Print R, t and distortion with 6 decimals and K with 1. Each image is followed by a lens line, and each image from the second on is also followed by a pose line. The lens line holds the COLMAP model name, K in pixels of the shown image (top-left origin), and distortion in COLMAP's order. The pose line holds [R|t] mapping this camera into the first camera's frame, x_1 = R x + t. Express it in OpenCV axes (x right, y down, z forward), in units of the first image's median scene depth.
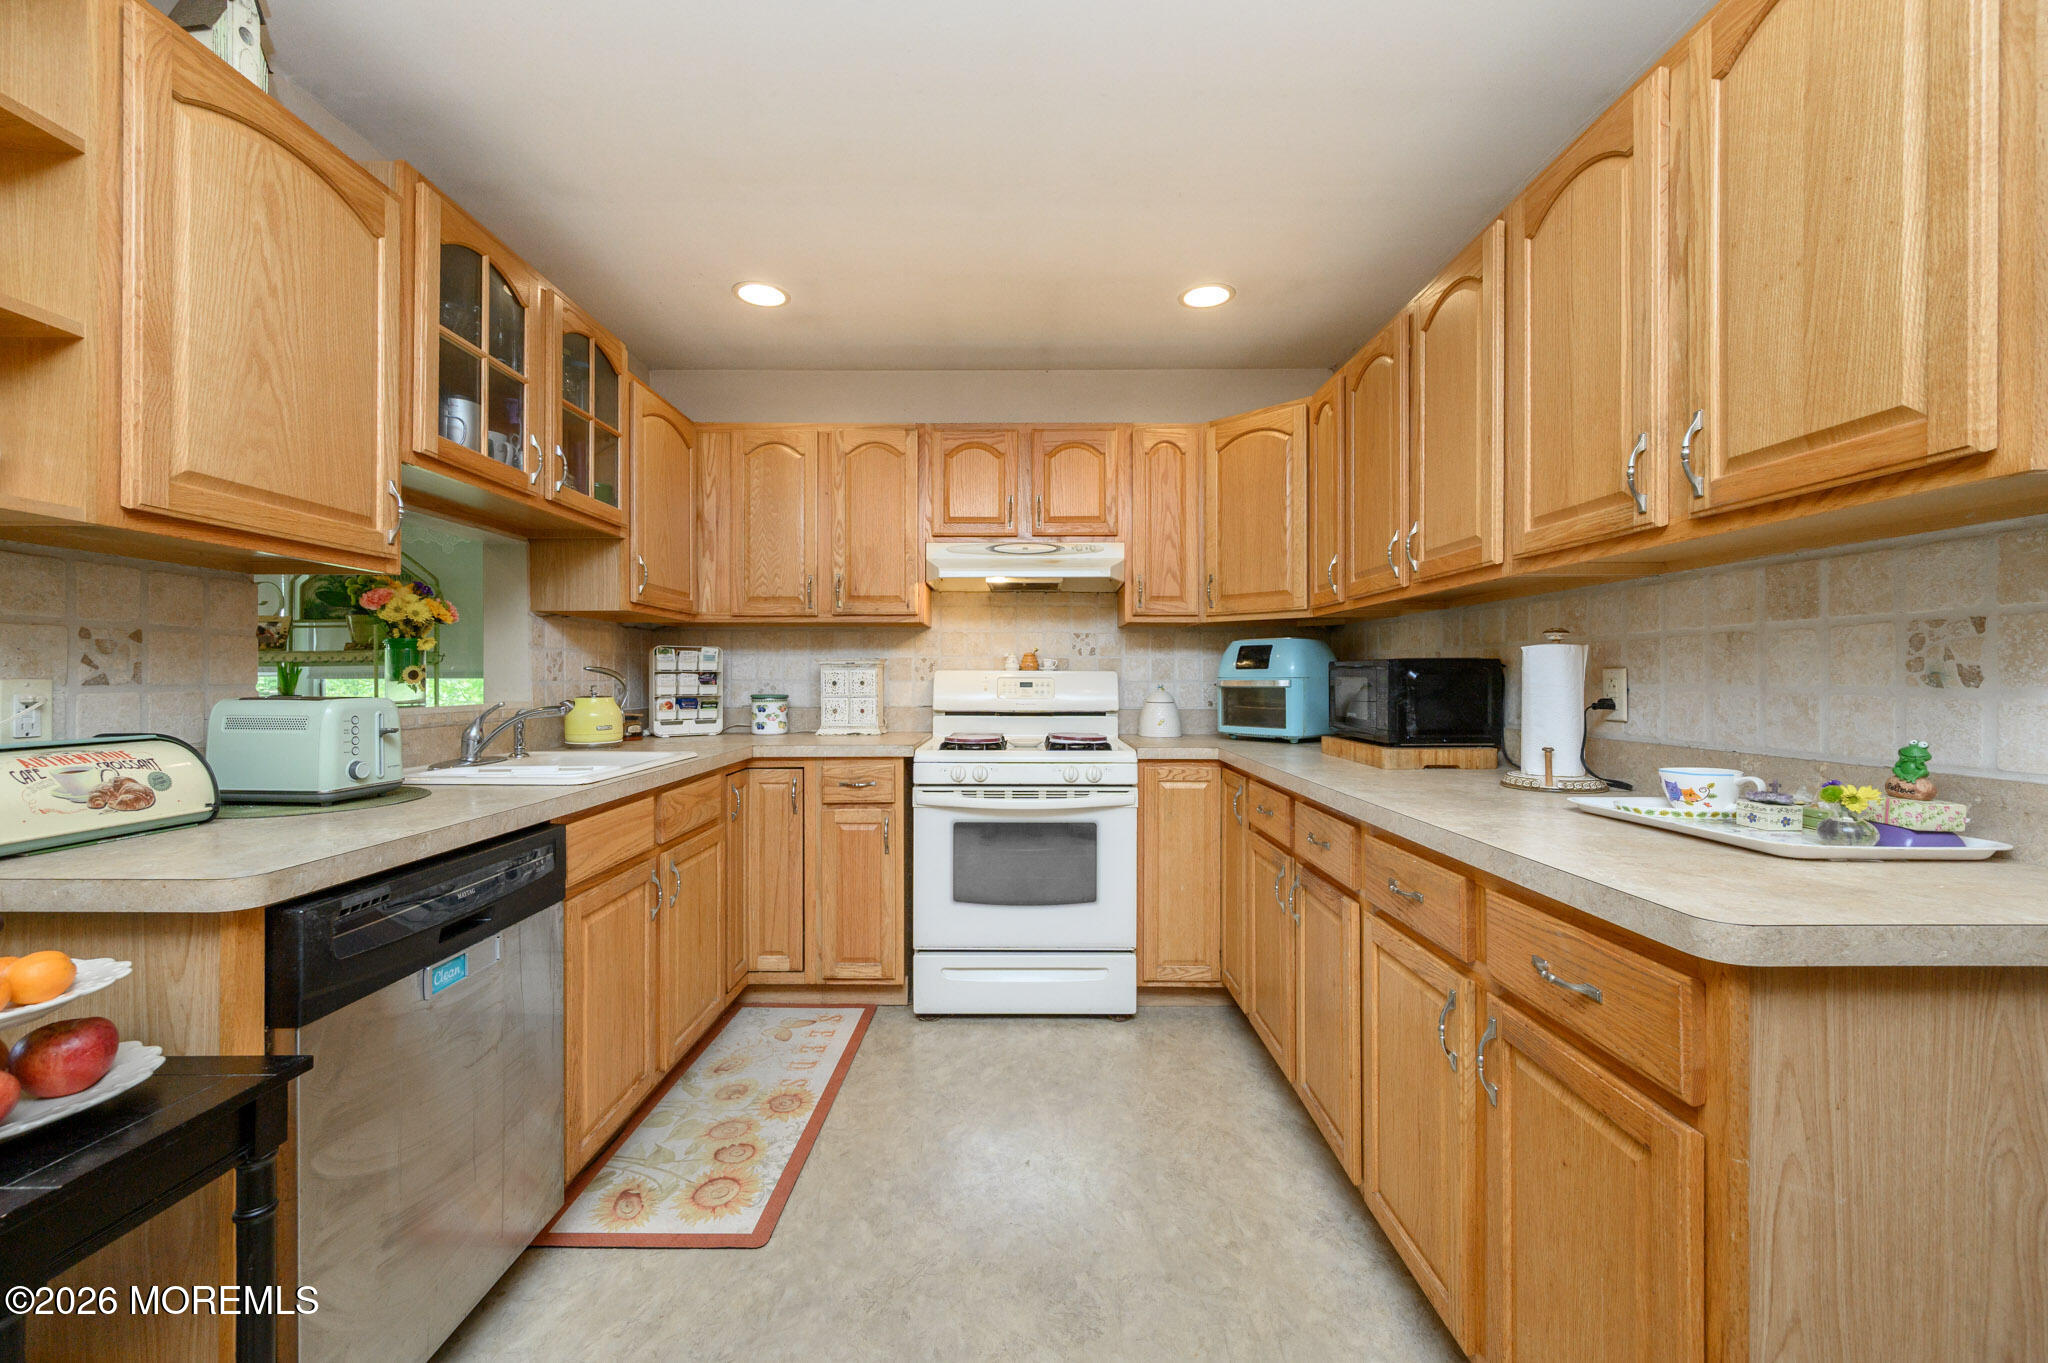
lens RADIAL K [[809.8, 0, 1020.8], [0, 809.8, 680.5], [0, 0, 1]] dist [0.006397, 0.000163]
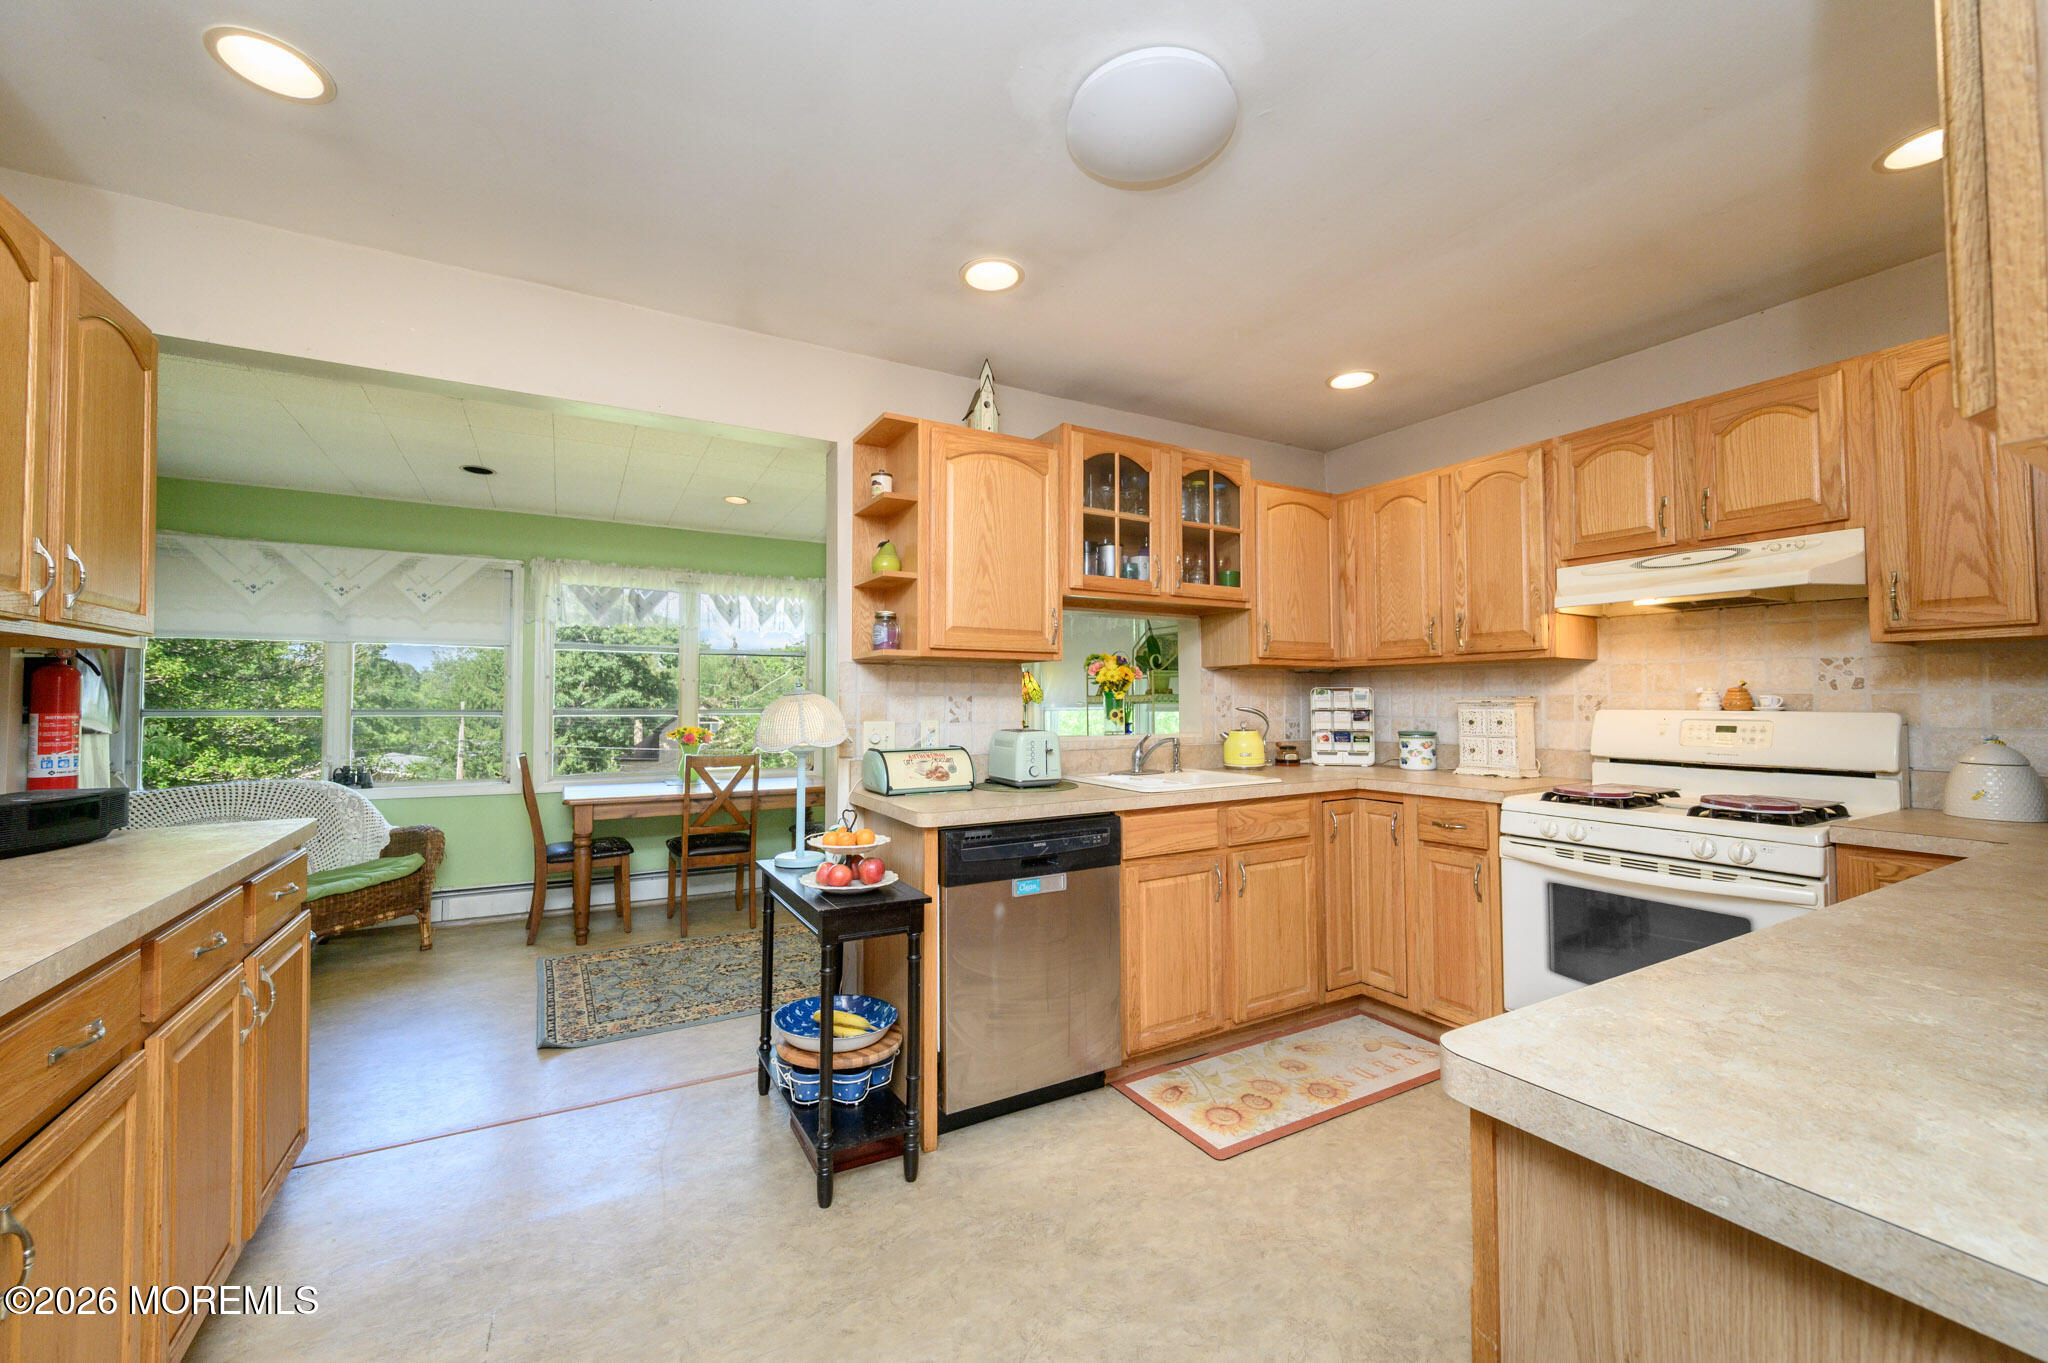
lens RADIAL K [[809.8, 0, 1018.0], [0, 809.8, 680.8], [0, 0, 1]] dist [0.006397, 0.000163]
pose [[0.493162, -0.023268, -0.869626, 0.408874], [-0.000007, 0.999642, -0.026750, -0.023496], [0.869937, 0.013198, 0.492985, 0.039679]]
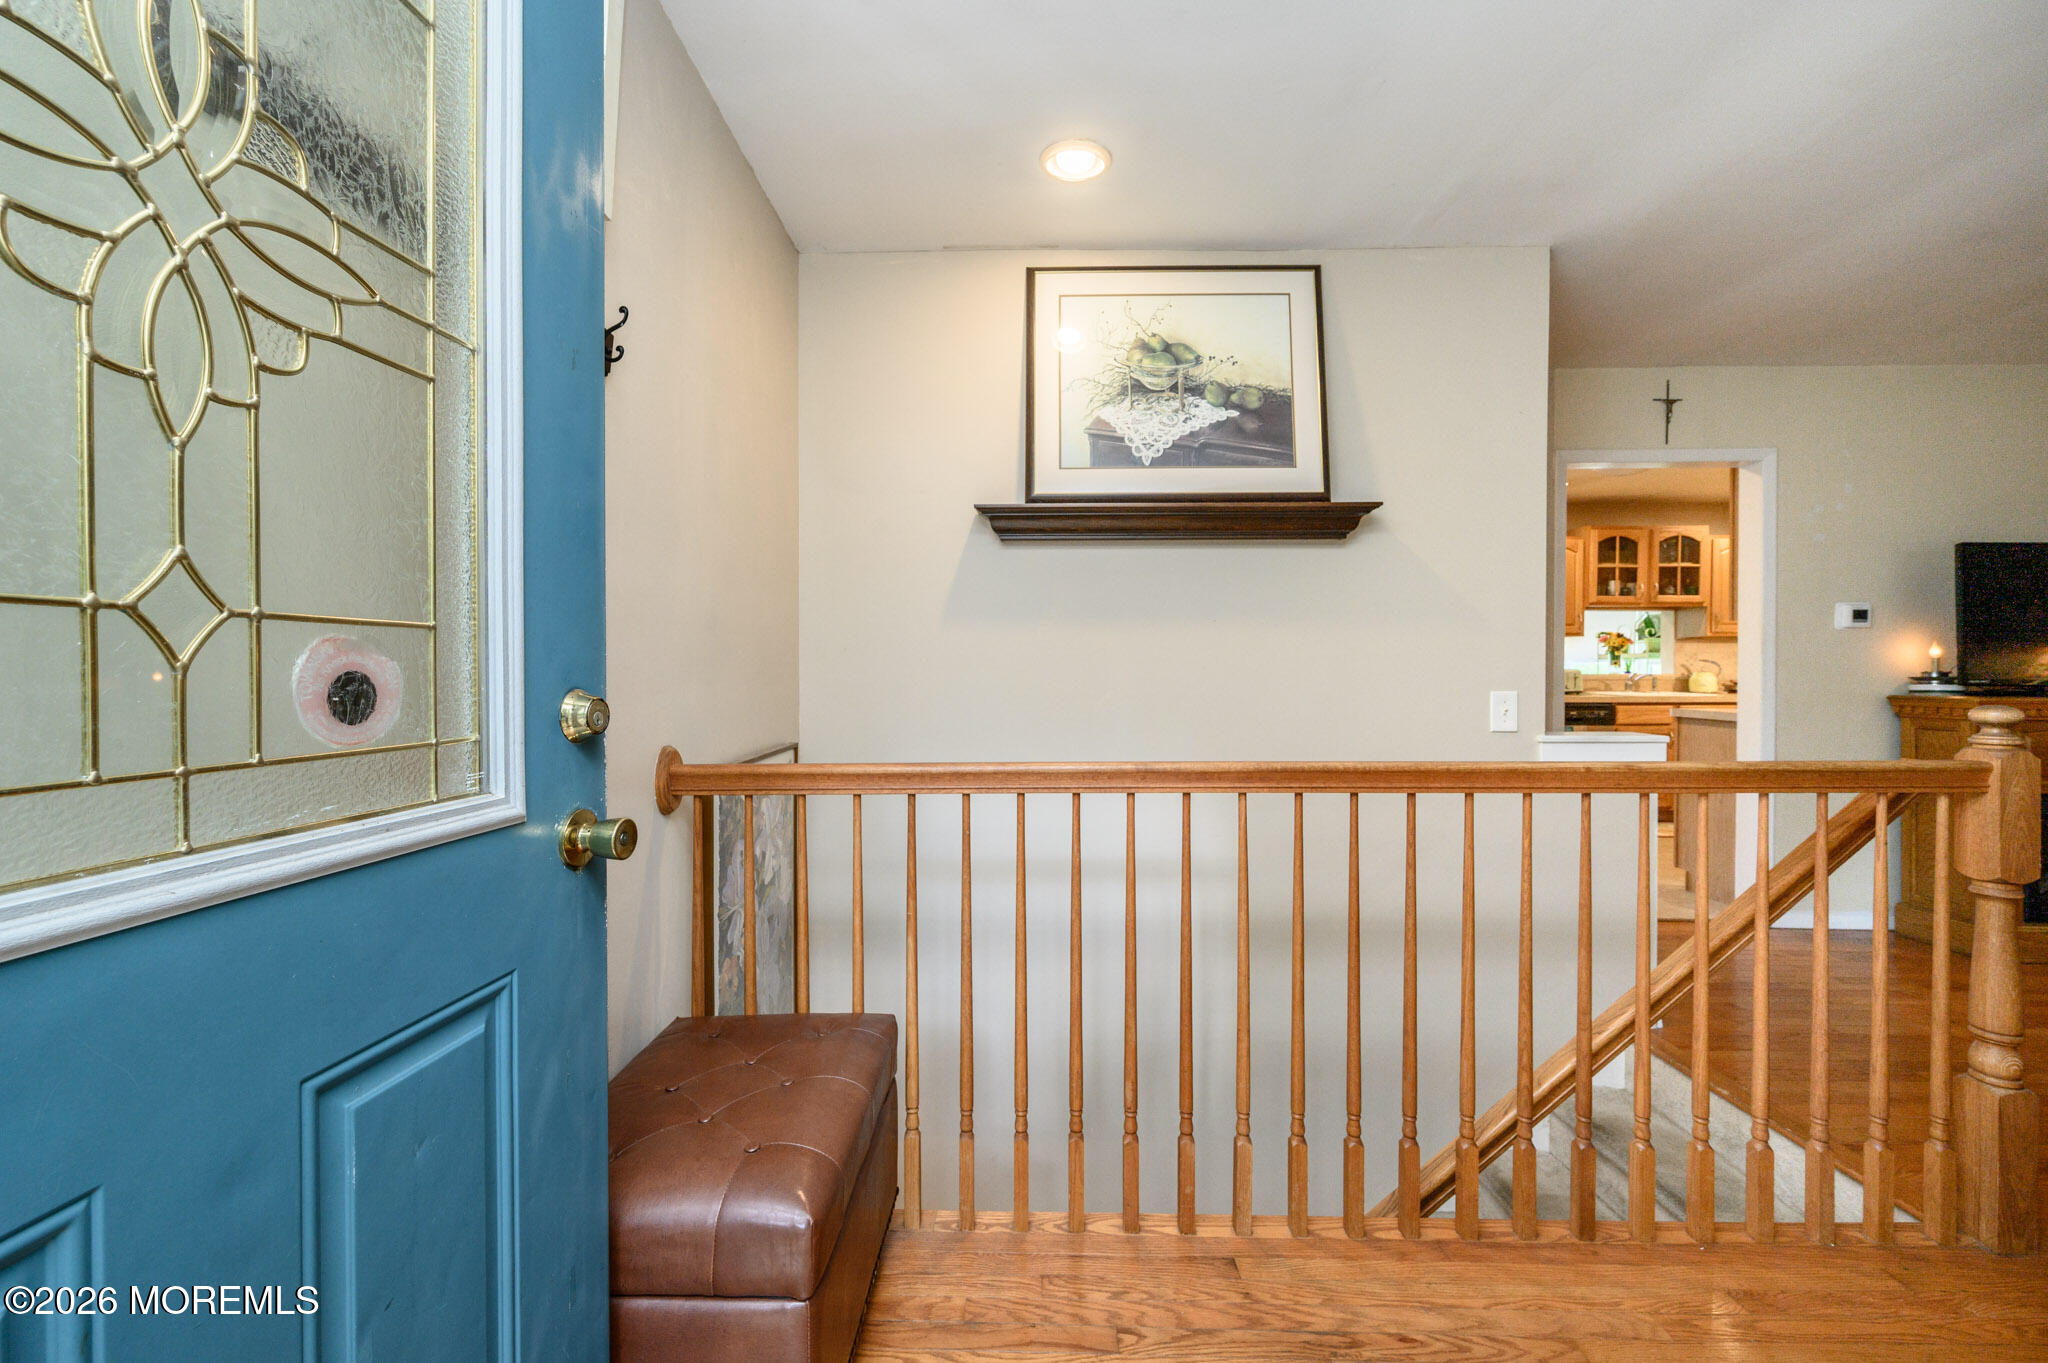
lens RADIAL K [[809.8, 0, 1020.6], [0, 809.8, 672.7], [0, 0, 1]] dist [0.006397, 0.000163]
pose [[-0.016110, 0.010257, -0.999818, 1.804544], [-0.004237, 0.999938, 0.010327, 0.005560], [0.999861, 0.004403, -0.016066, -0.920541]]
